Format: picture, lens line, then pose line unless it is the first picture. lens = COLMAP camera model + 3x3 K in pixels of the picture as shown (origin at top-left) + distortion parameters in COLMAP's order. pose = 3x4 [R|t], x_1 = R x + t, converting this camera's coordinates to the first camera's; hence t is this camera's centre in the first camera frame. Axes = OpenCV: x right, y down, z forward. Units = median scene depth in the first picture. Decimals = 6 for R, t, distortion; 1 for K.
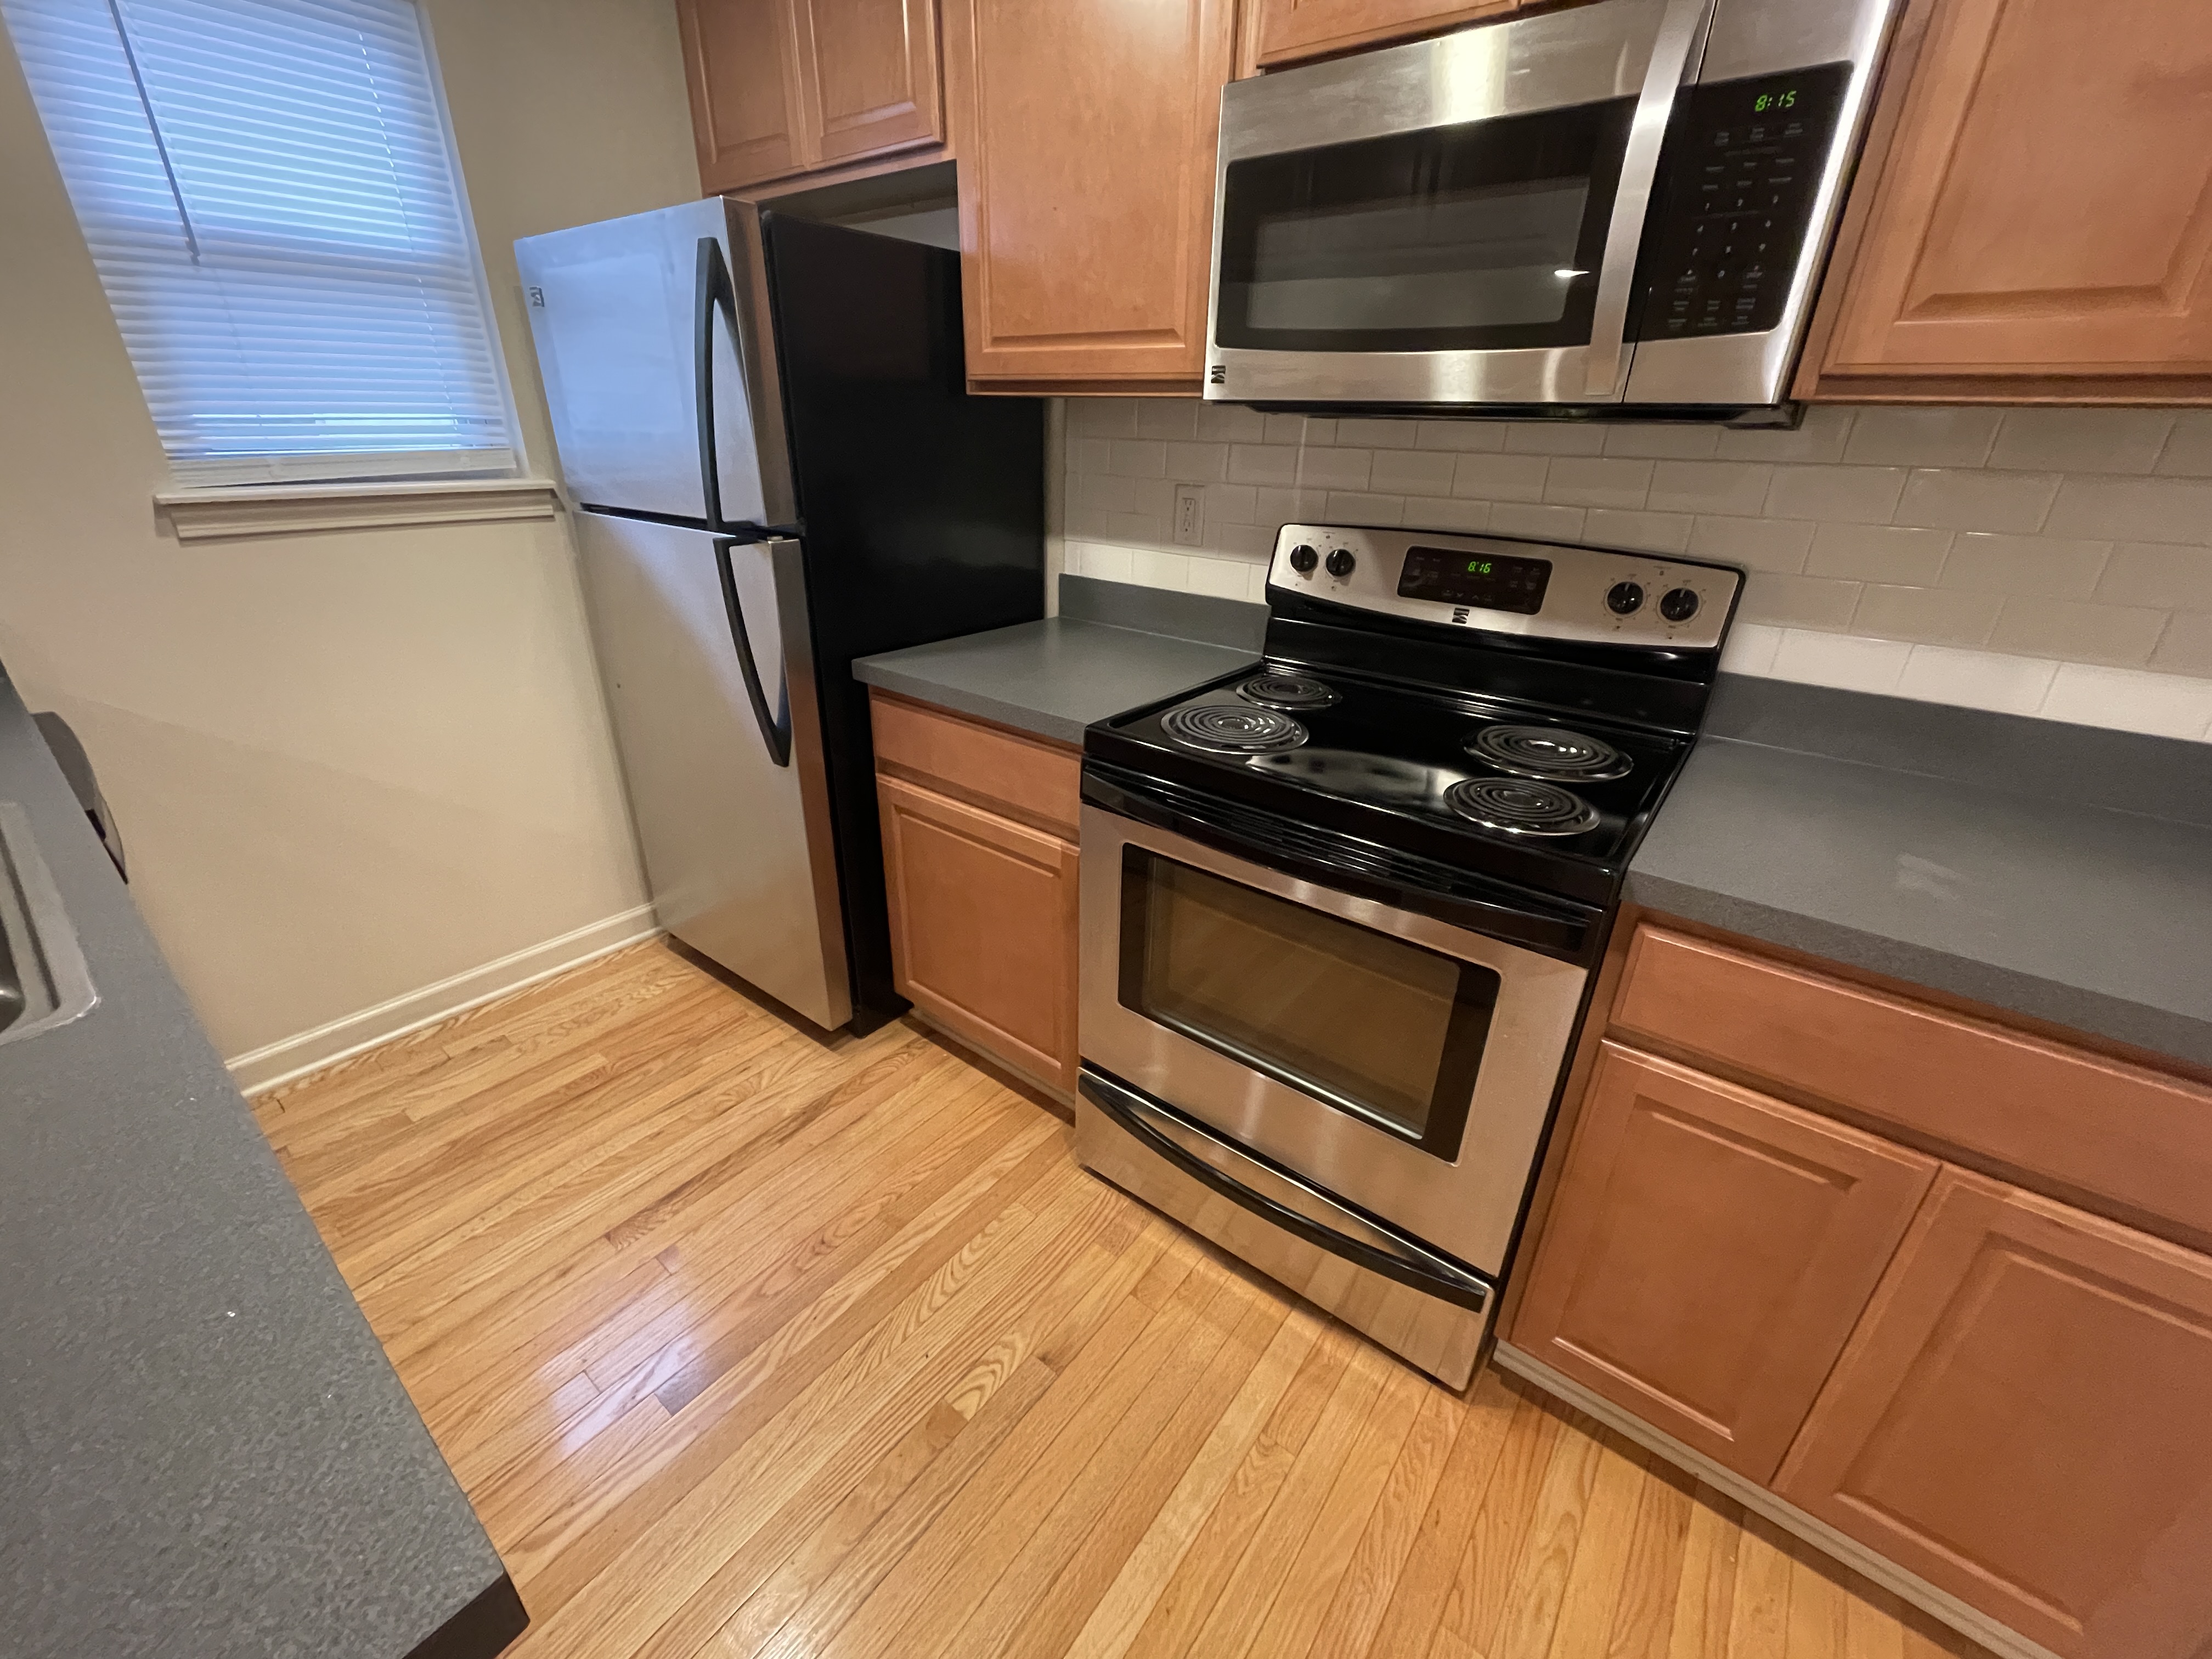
lens RADIAL K [[890.8, 0, 1106.0], [0, 890.8, 829.5], [0, 0, 1]] dist [-0.011244, 0.000136]
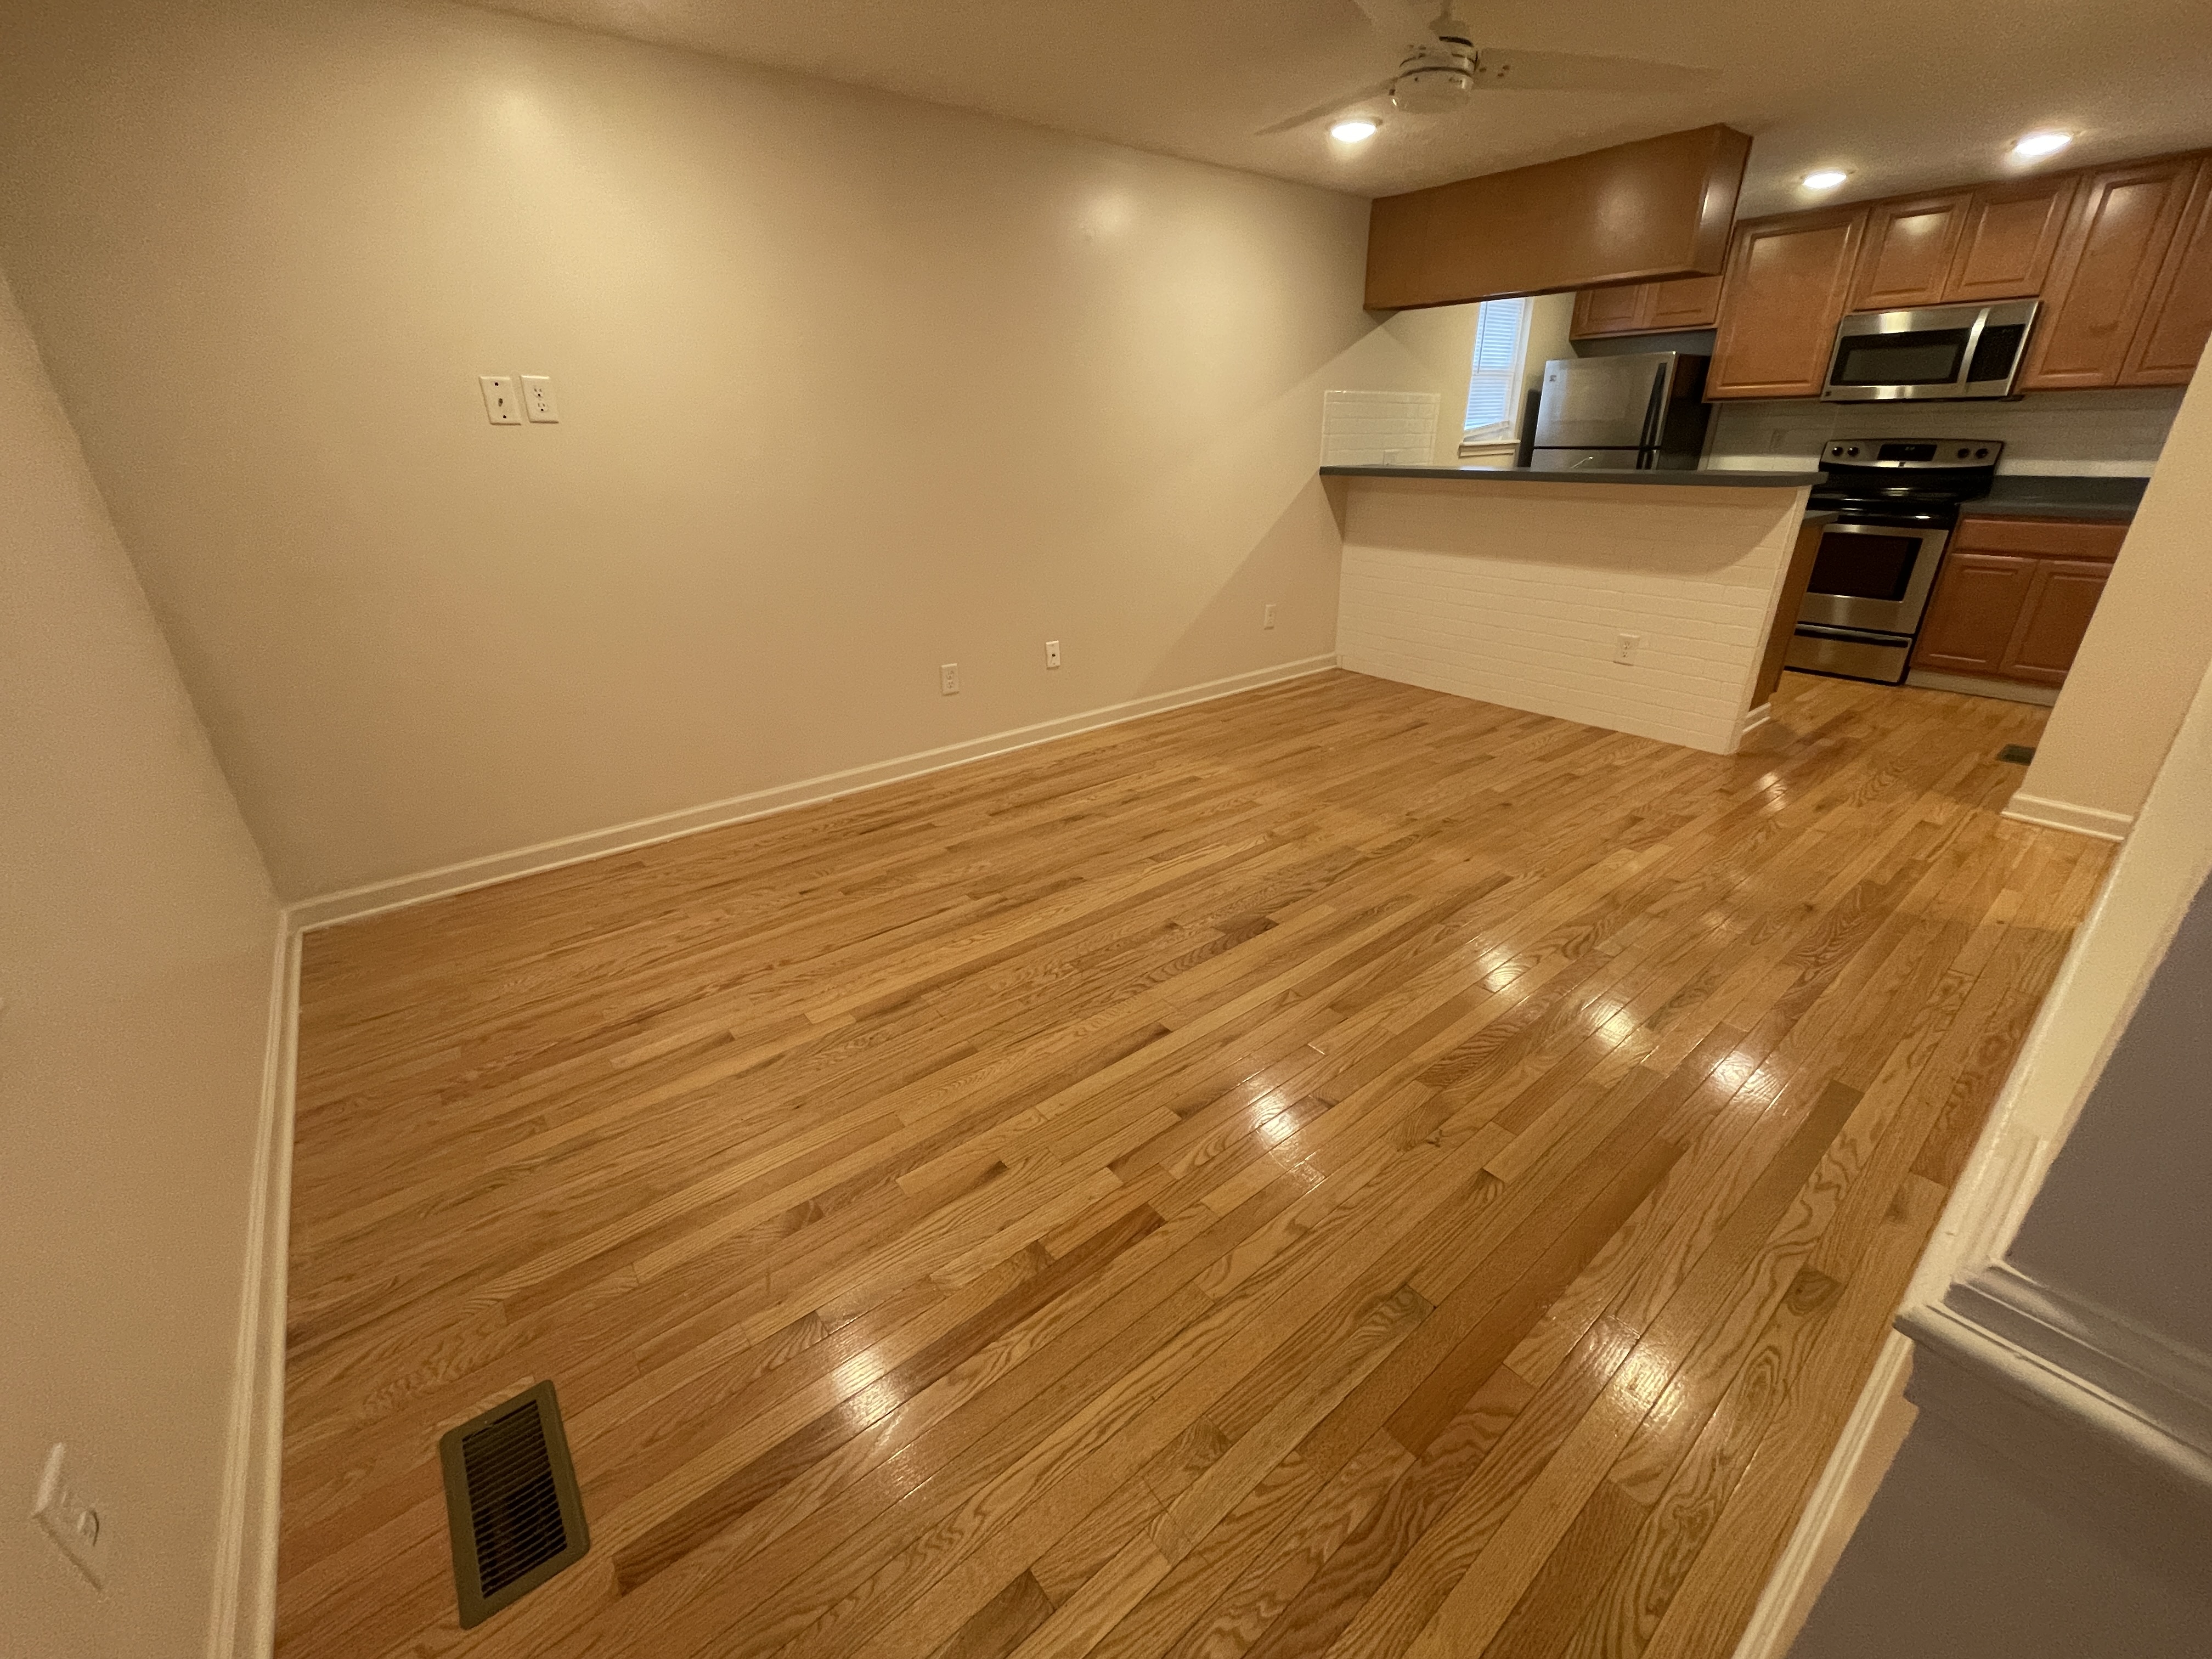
lens RADIAL K [[890.8, 0, 1106.0], [0, 890.8, 829.5], [0, 0, 1]] dist [-0.011244, 0.000136]
pose [[0.972078, 0.061600, -0.226430, -1.910948], [-0.064333, 0.997917, -0.004704, 1.529419], [0.225668, 0.019139, 0.974016, -3.261741]]
